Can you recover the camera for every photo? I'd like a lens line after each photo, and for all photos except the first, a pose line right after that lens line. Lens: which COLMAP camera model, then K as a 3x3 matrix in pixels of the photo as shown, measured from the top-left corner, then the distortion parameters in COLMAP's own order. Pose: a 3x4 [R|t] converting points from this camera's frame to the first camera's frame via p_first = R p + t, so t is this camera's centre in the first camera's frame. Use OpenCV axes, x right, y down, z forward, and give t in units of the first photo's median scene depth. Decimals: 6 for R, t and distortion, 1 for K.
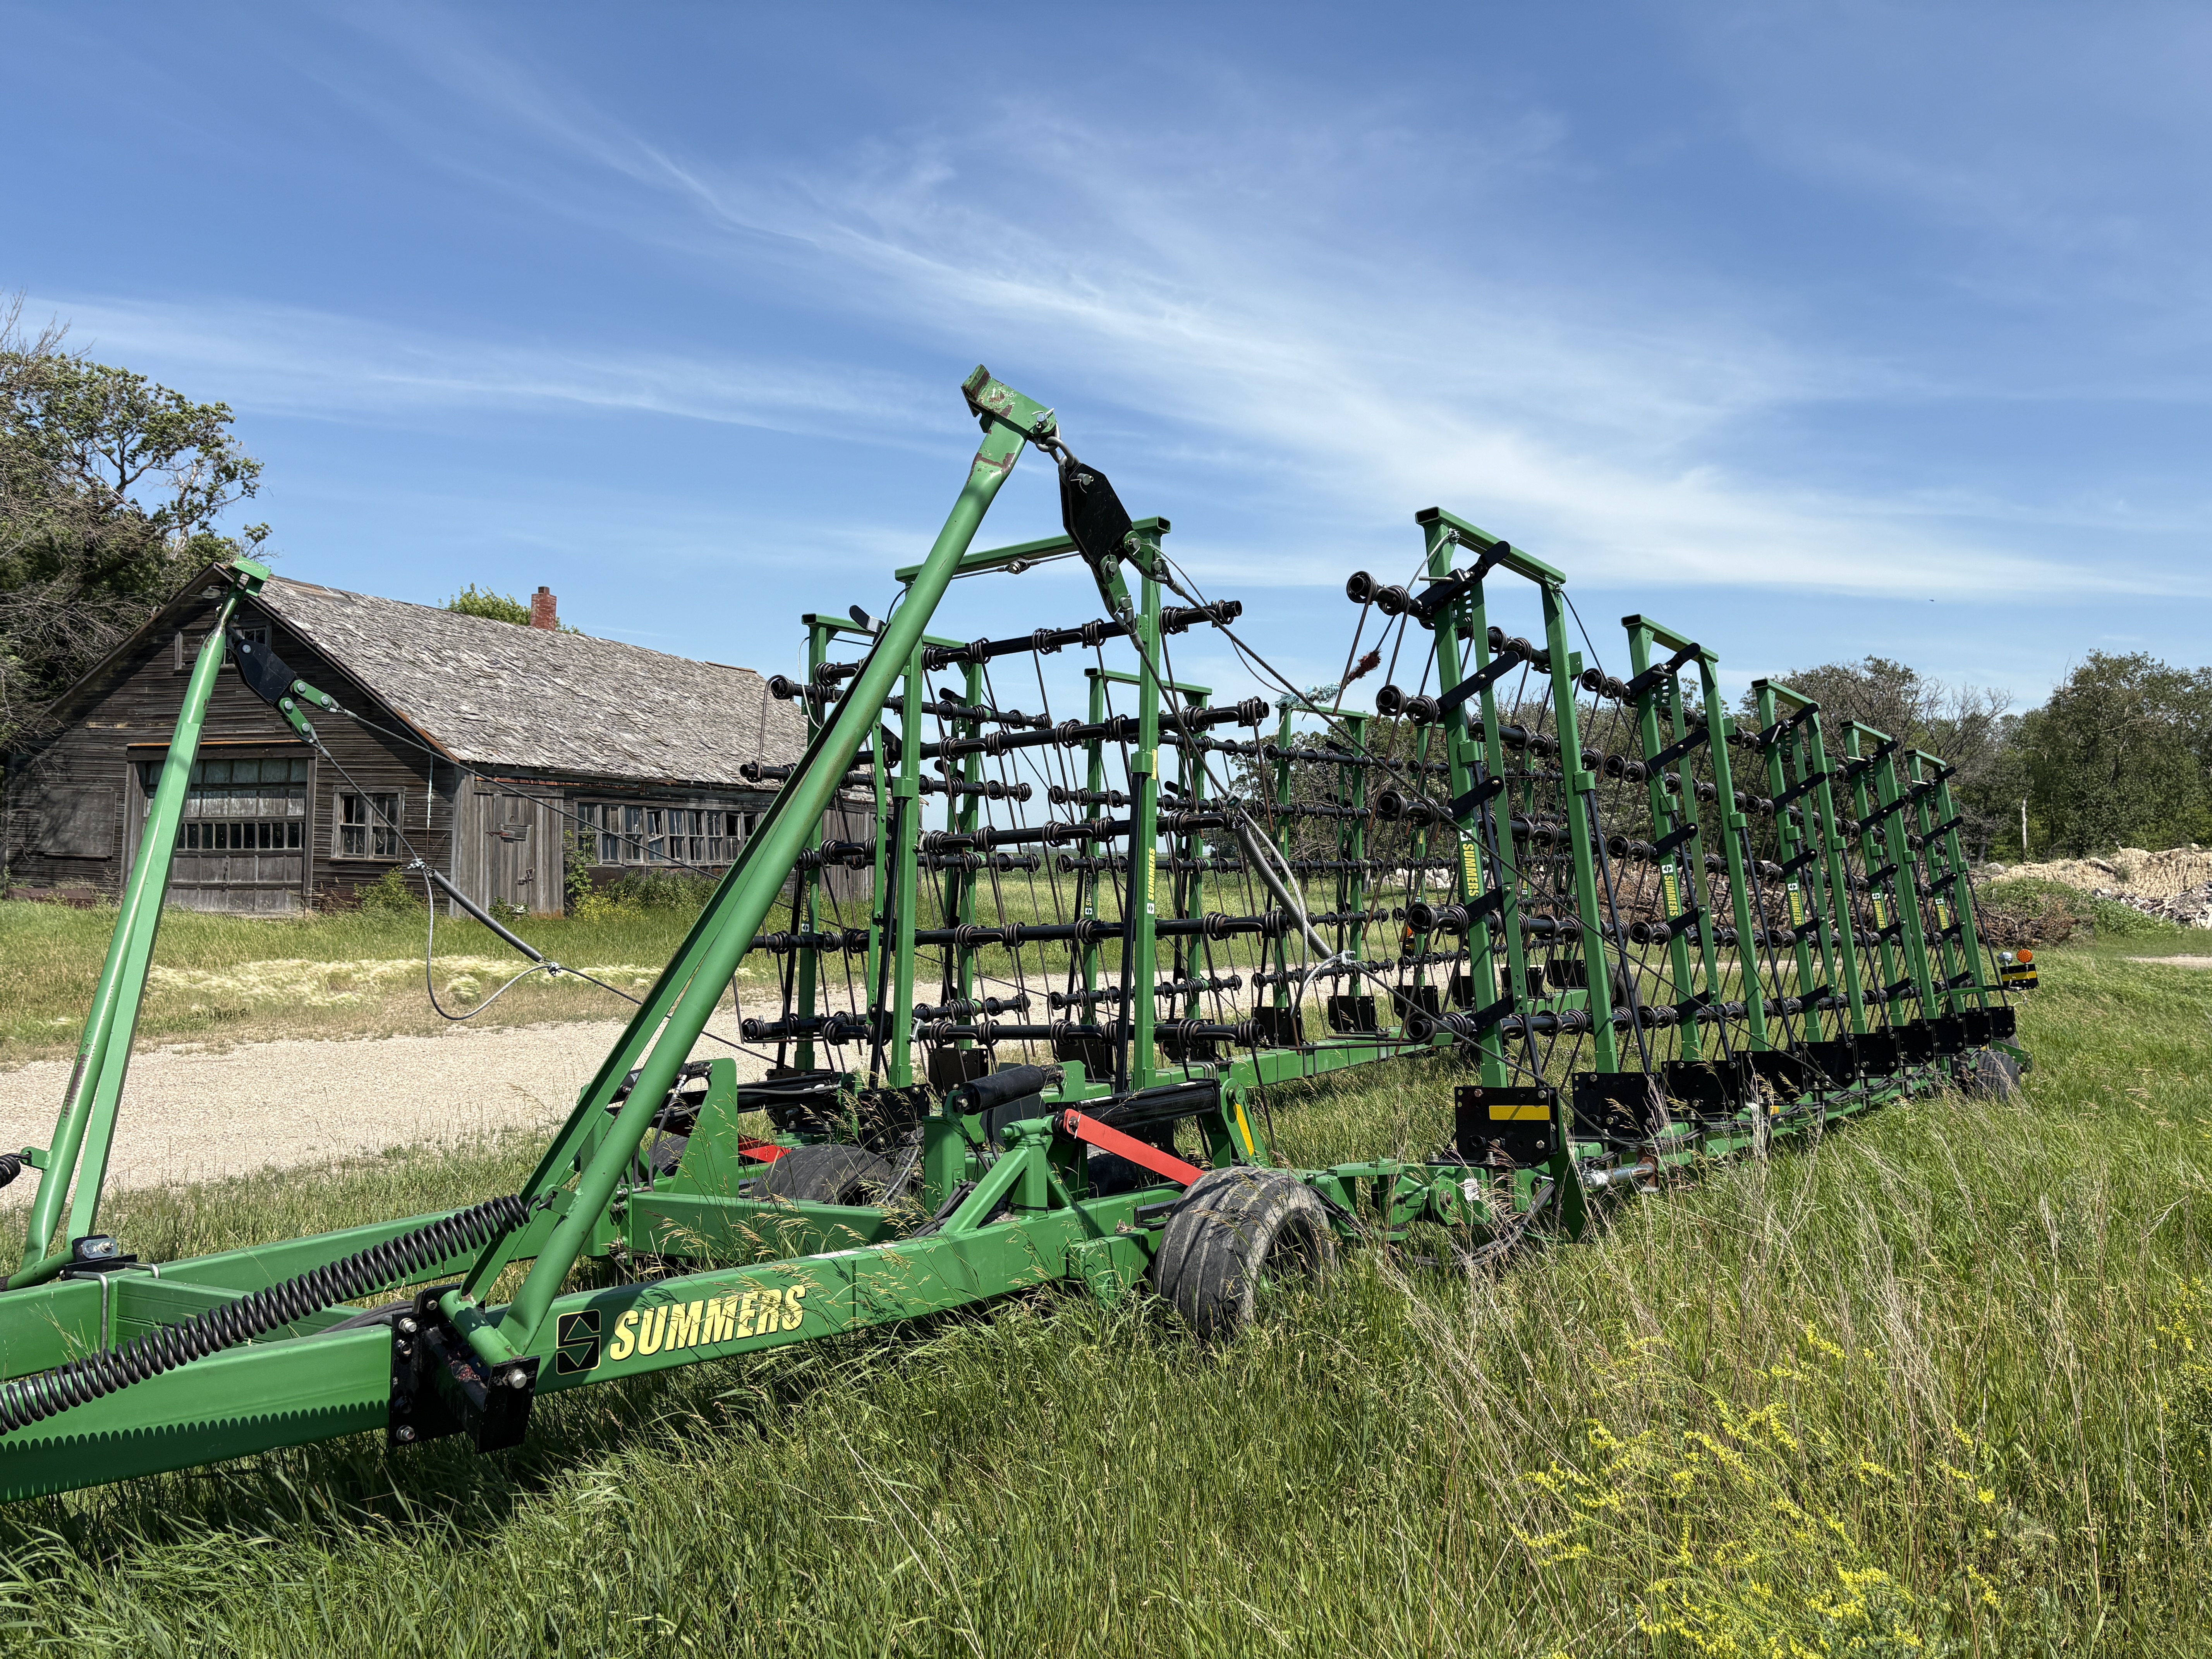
lens RADIAL K [[1680.6, 0, 1073.9], [0, 1680.6, 821.0], [0, 0, 1]] dist [0.079230, -0.117974]
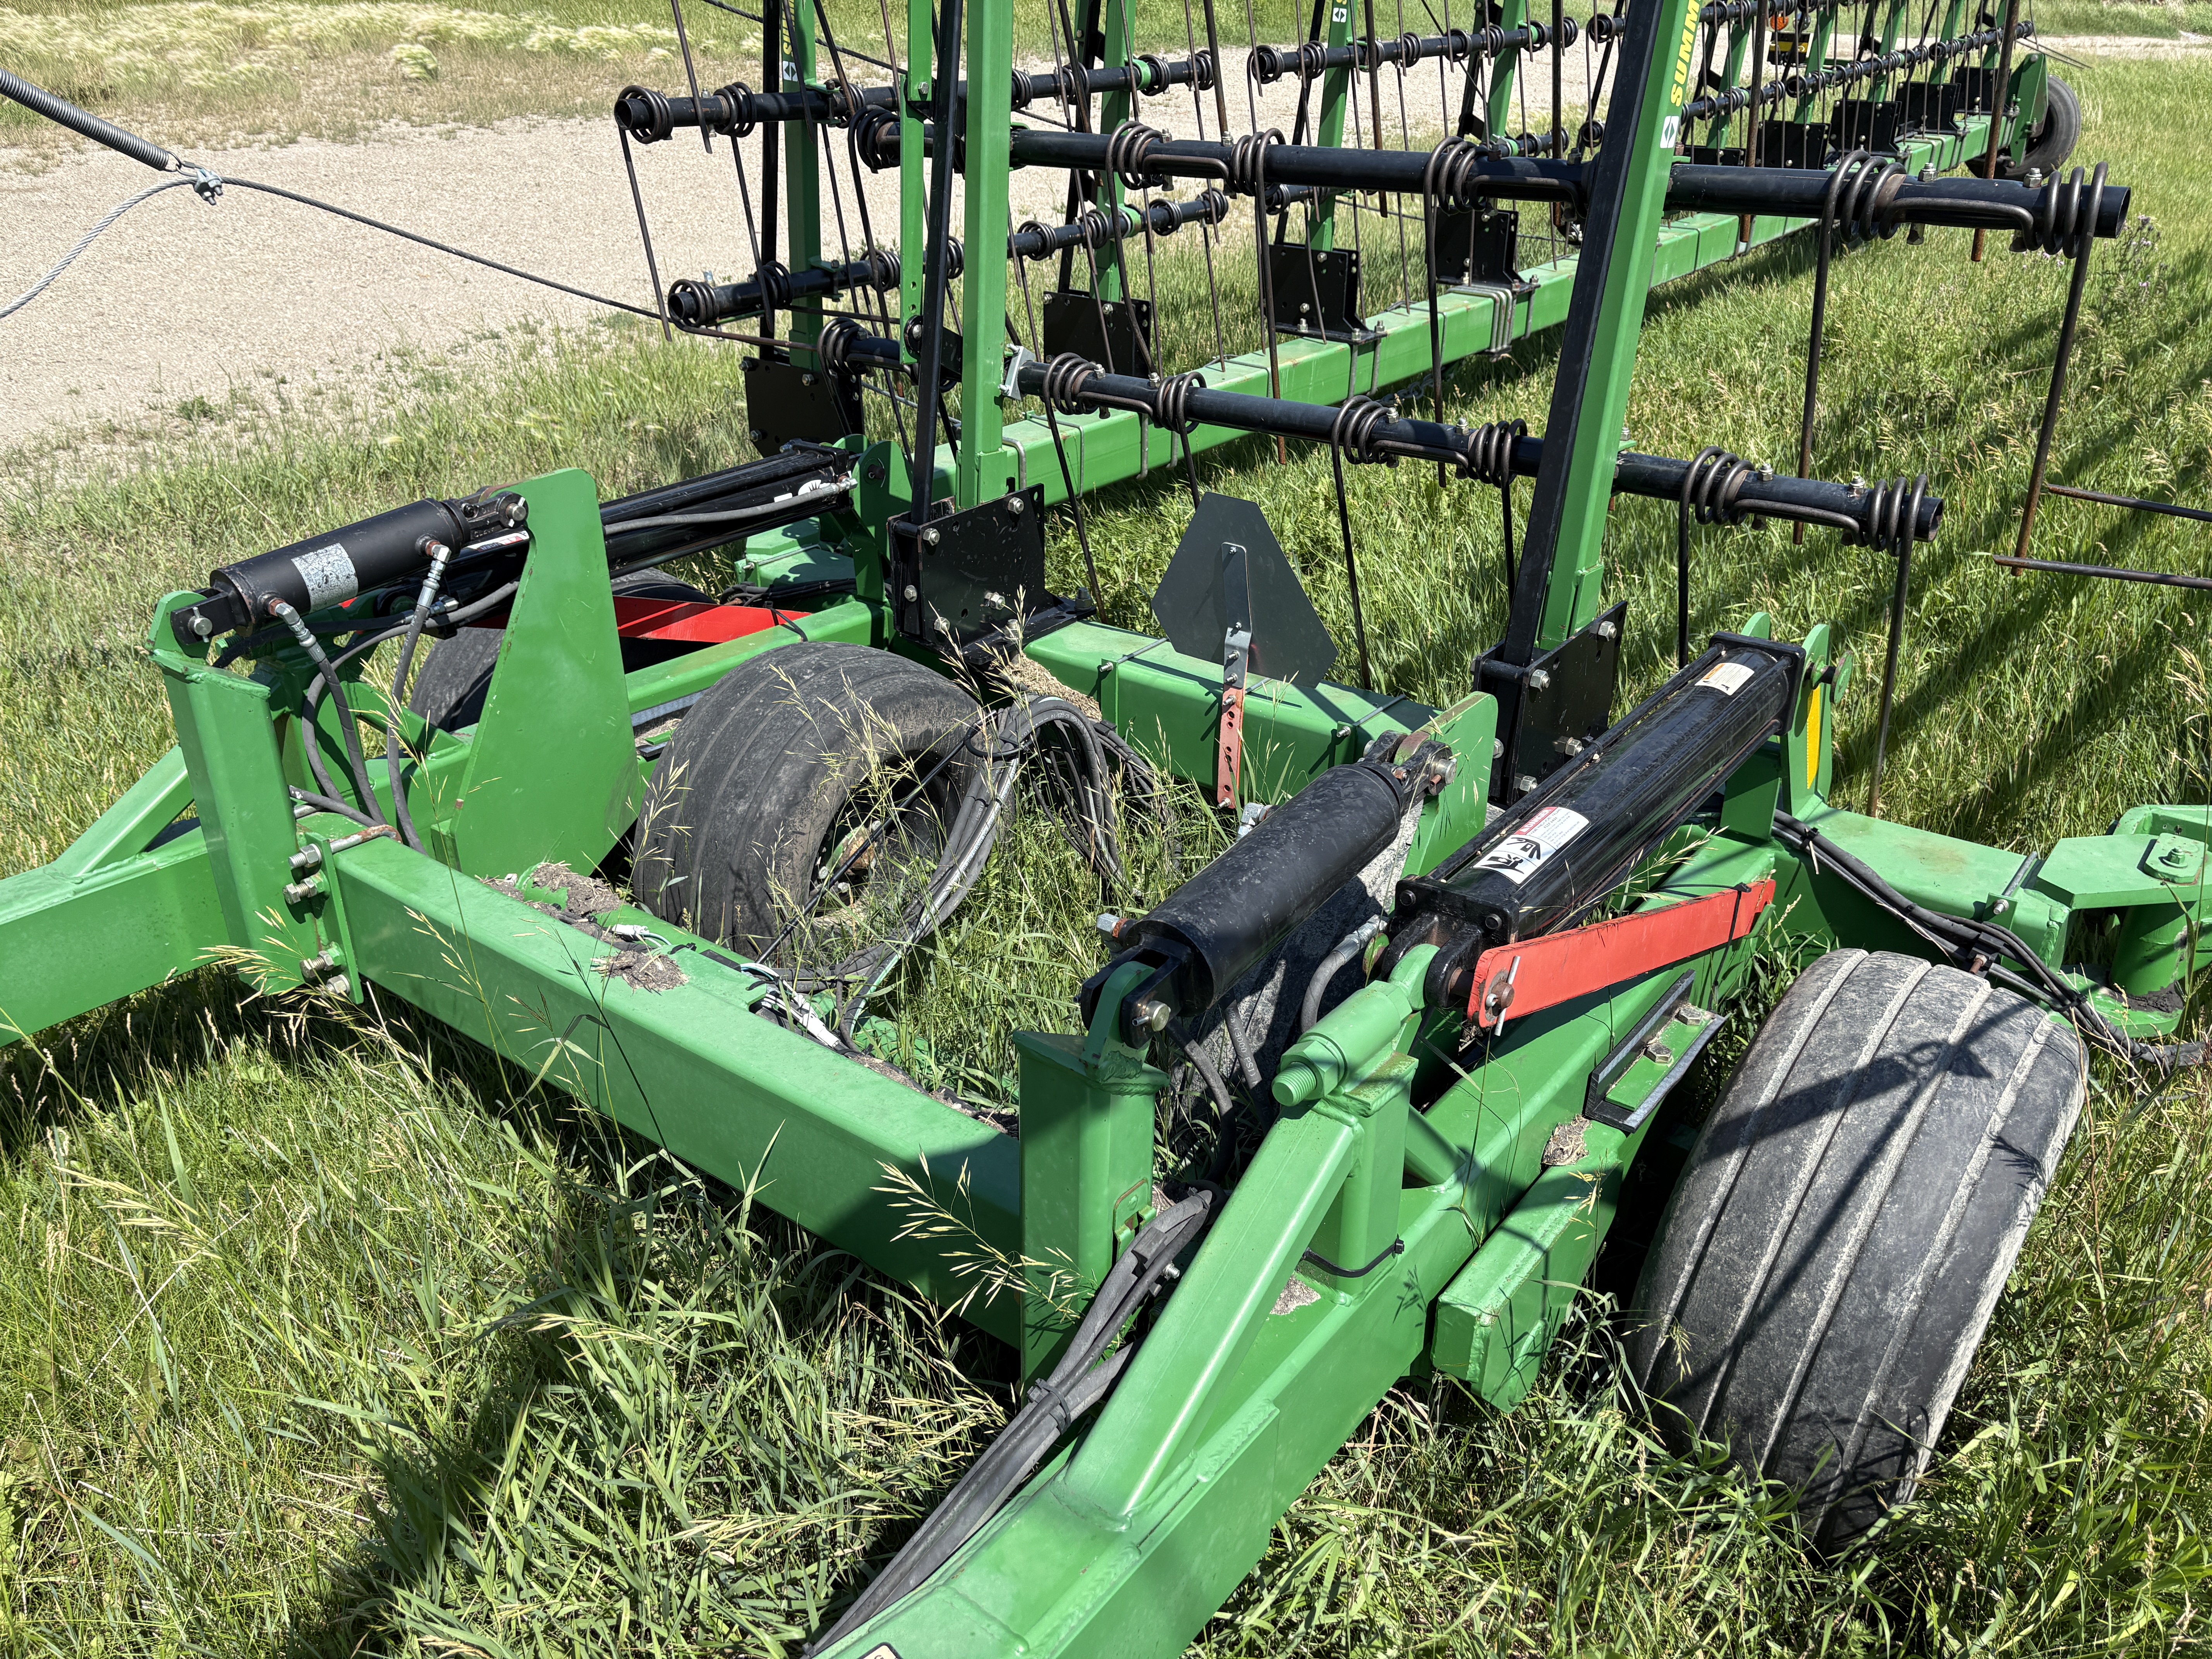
lens RADIAL K [[1680.6, 0, 1073.9], [0, 1680.6, 821.0], [0, 0, 1]] dist [0.079230, -0.117974]
pose [[0.997136, 0.051714, -0.055183, -0.039700], [-0.015943, 0.857007, 0.515059, -0.005513], [0.073928, -0.512704, 0.855377, 0.475702]]
